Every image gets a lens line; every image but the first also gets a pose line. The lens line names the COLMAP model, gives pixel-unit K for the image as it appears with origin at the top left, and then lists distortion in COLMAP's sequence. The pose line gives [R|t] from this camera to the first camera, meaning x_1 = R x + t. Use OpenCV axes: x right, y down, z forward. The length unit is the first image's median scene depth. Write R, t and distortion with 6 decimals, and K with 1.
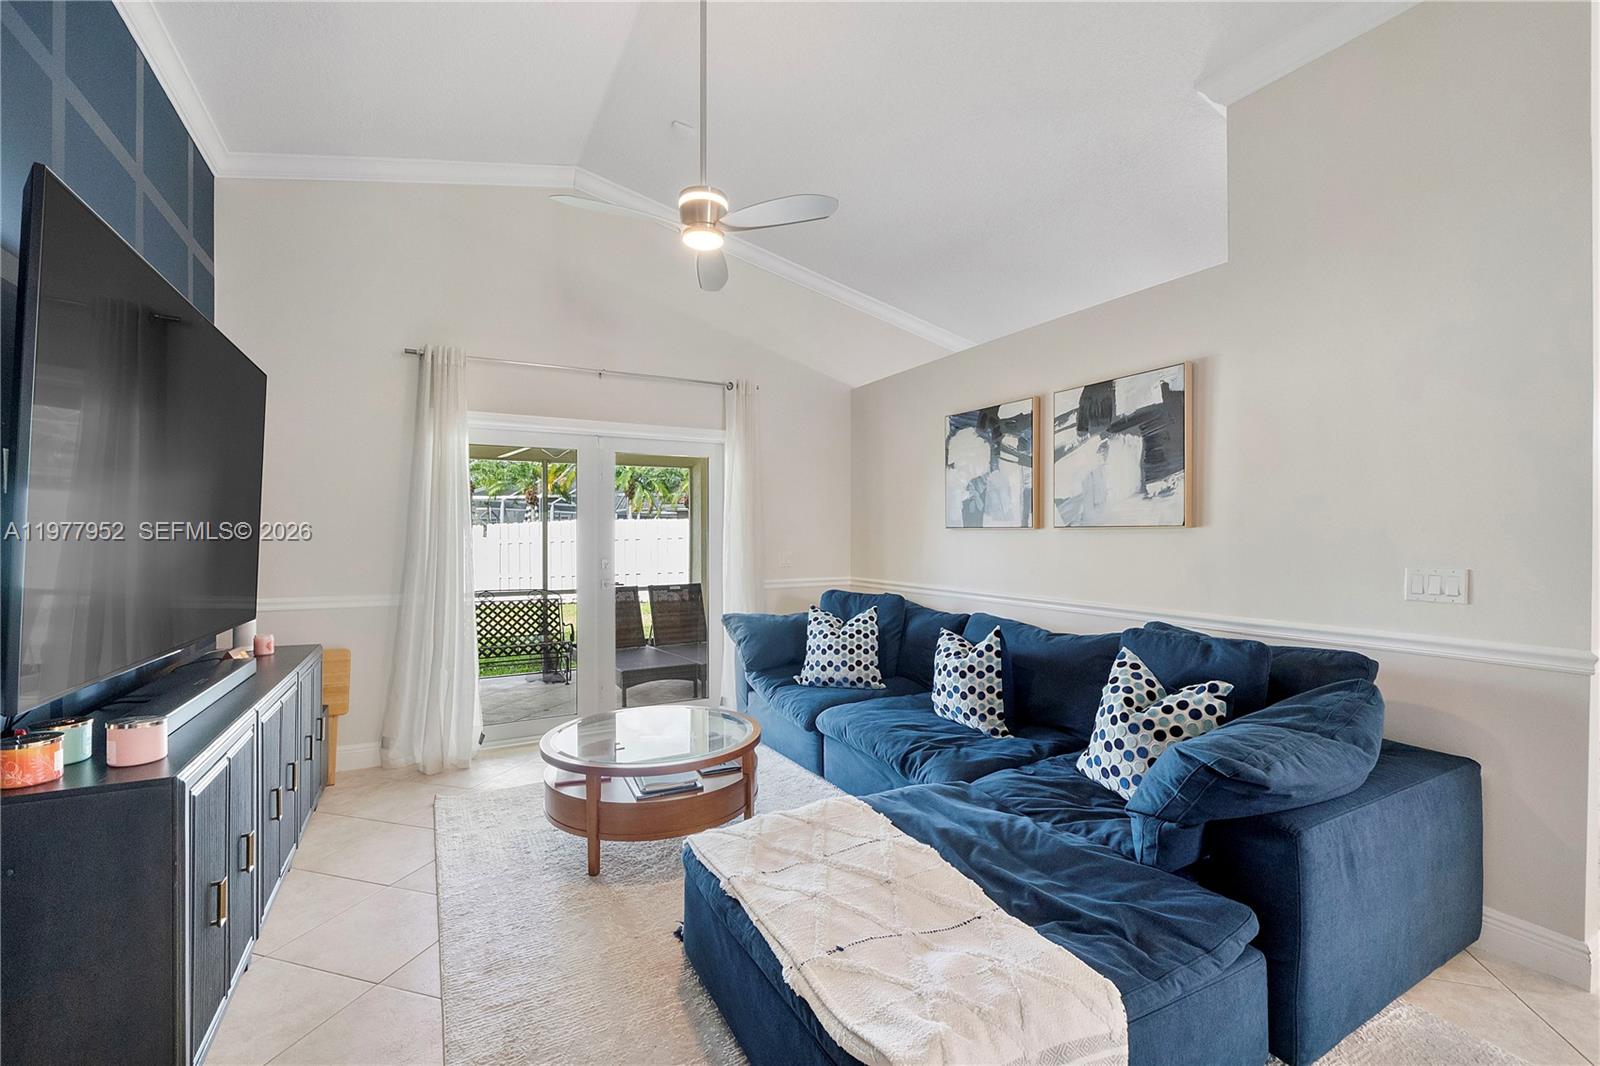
lens RADIAL K [[680.3, 0, 800.5], [0, 680.3, 531.7], [0, 0, 1]] dist [-0.007482, 0.000257]
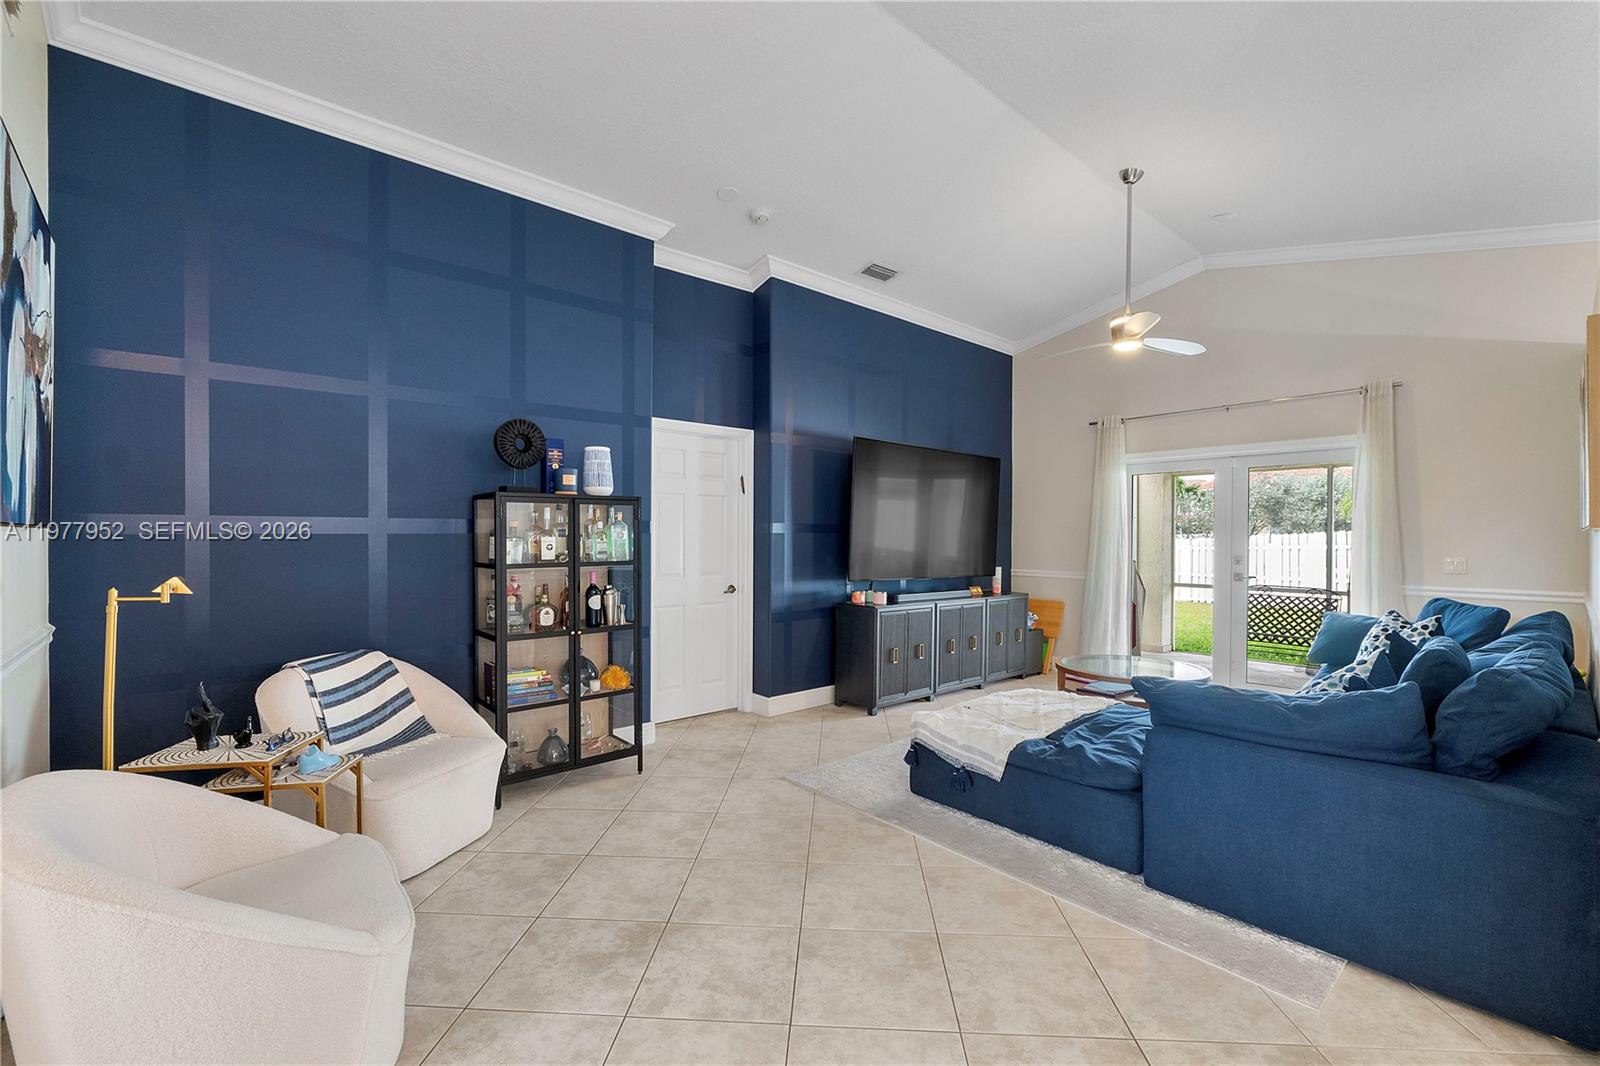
lens RADIAL K [[680.3, 0, 803.0], [0, 680.3, 539.1], [0, 0, 1]] dist [-0.007482, 0.000257]
pose [[0.240777, 0.008716, -0.970541, 0.564833], [-0.000418, 0.999961, 0.008876, -0.001436], [0.970580, -0.001731, 0.240771, -0.038480]]
